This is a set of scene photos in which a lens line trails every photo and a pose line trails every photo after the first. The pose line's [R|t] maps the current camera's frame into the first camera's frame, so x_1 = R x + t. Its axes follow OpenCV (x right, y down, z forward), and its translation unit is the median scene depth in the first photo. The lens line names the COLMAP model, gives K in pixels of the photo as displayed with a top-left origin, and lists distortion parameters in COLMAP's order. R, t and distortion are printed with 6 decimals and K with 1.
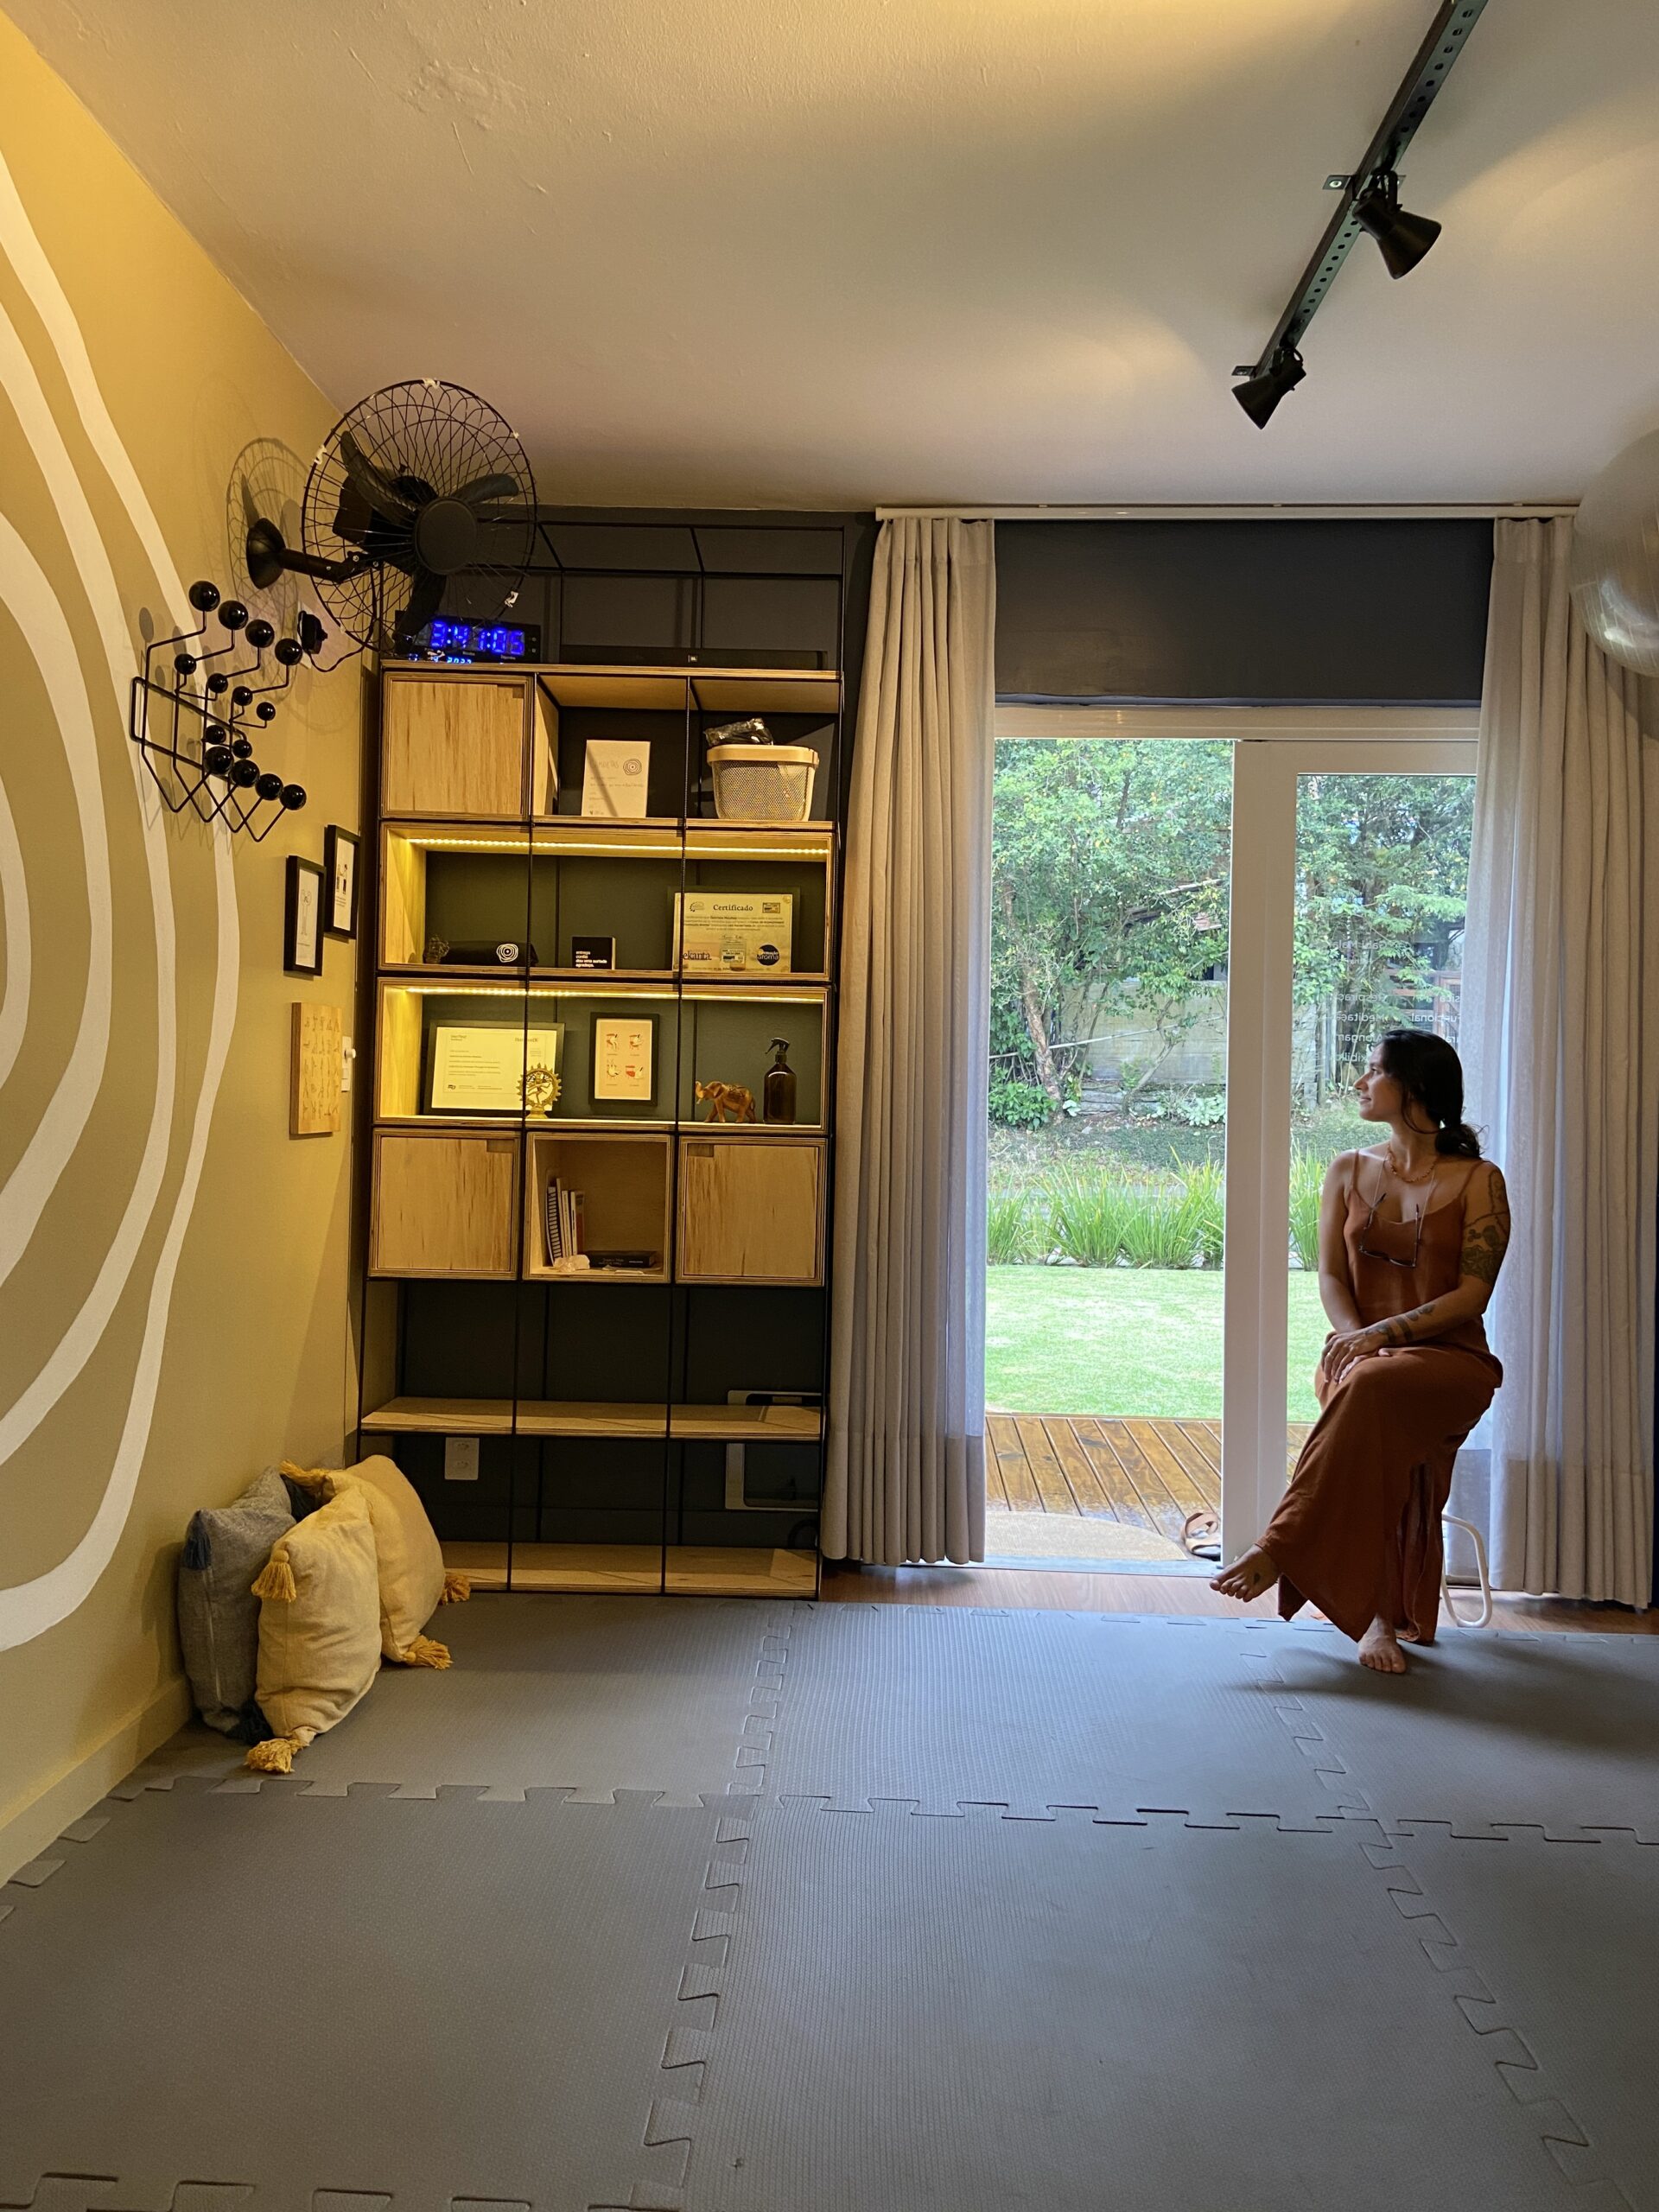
lens RADIAL K [[1632.5, 0, 830.1], [0, 1632.5, 1083.4], [0, 0, 1]] dist [0.057942, -0.056578]
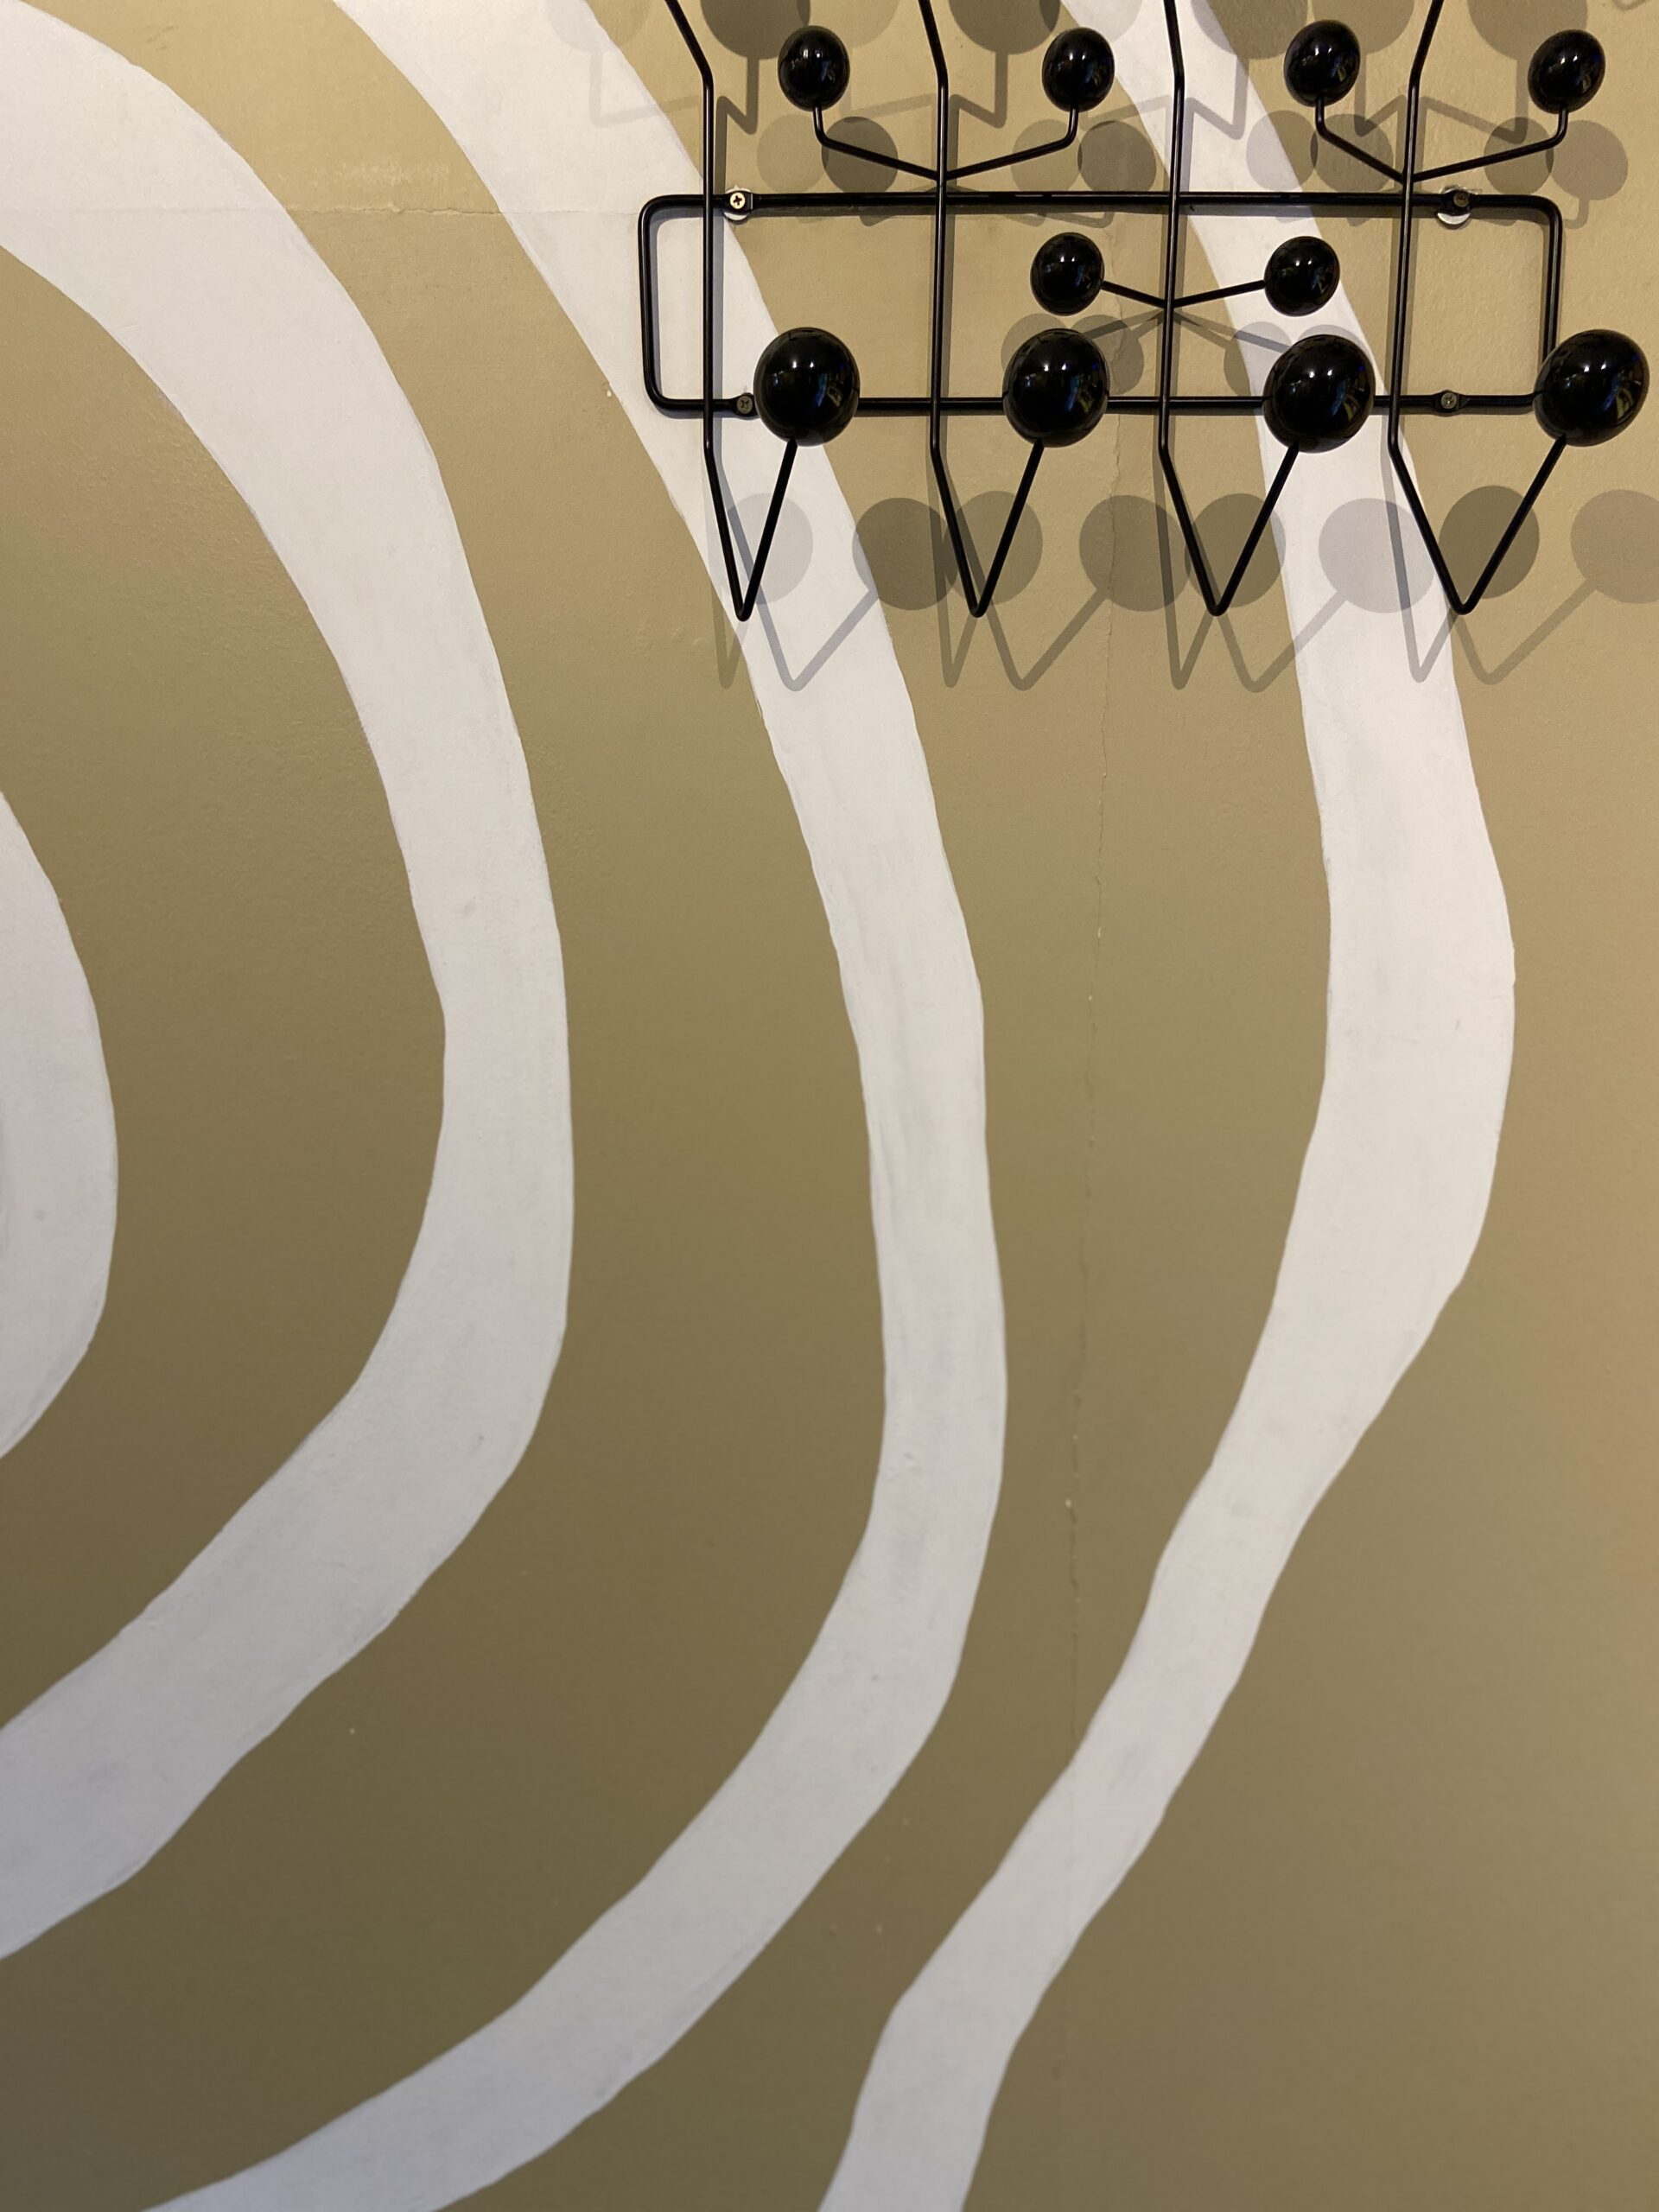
lens RADIAL K [[1632.5, 0, 826.7], [0, 1632.5, 1121.2], [0, 0, 1]] dist [0.057942, -0.056578]
pose [[0.037667, 0.089157, -0.995305, -0.066388], [-0.001220, 0.996015, 0.089174, -0.071470], [0.999290, -0.002145, 0.037626, 0.718299]]
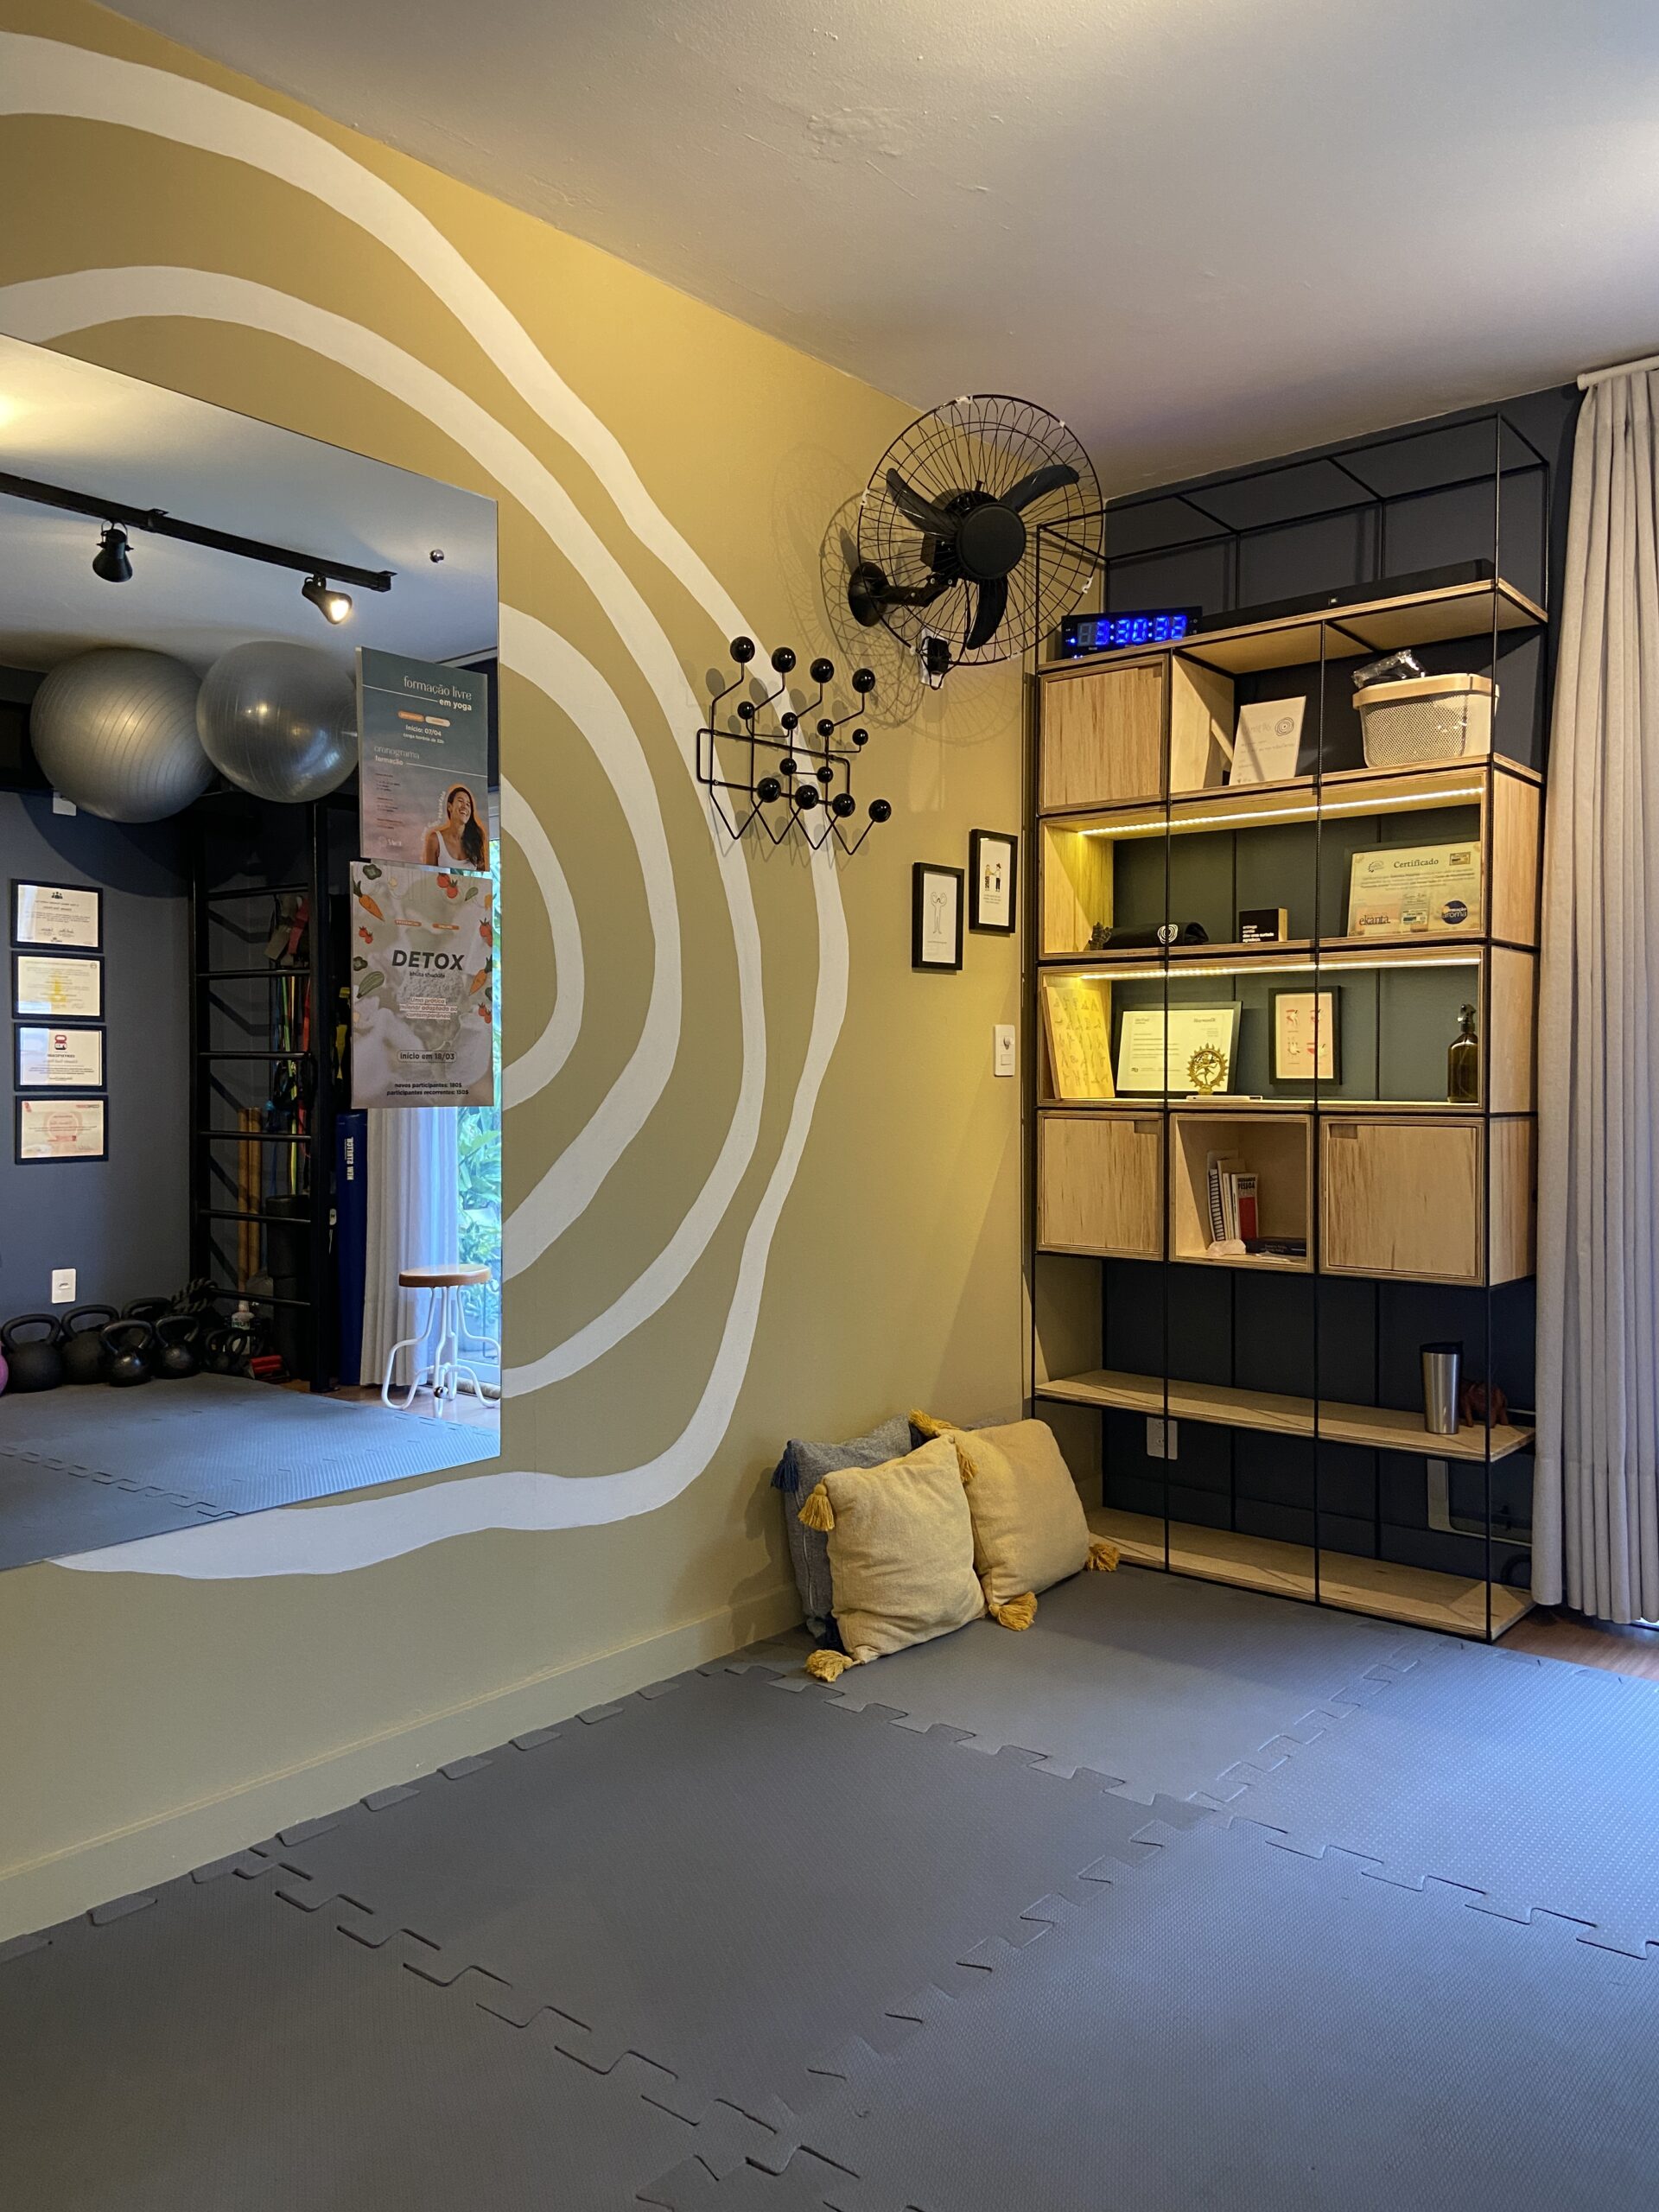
lens RADIAL K [[1632.5, 0, 831.8], [0, 1632.5, 1088.5], [0, 0, 1]] dist [0.057942, -0.056578]
pose [[0.789052, -0.016794, -0.614096, 0.261451], [0.022934, 0.999735, 0.002127, 0.008149], [0.613898, -0.015762, 0.789228, 0.088671]]
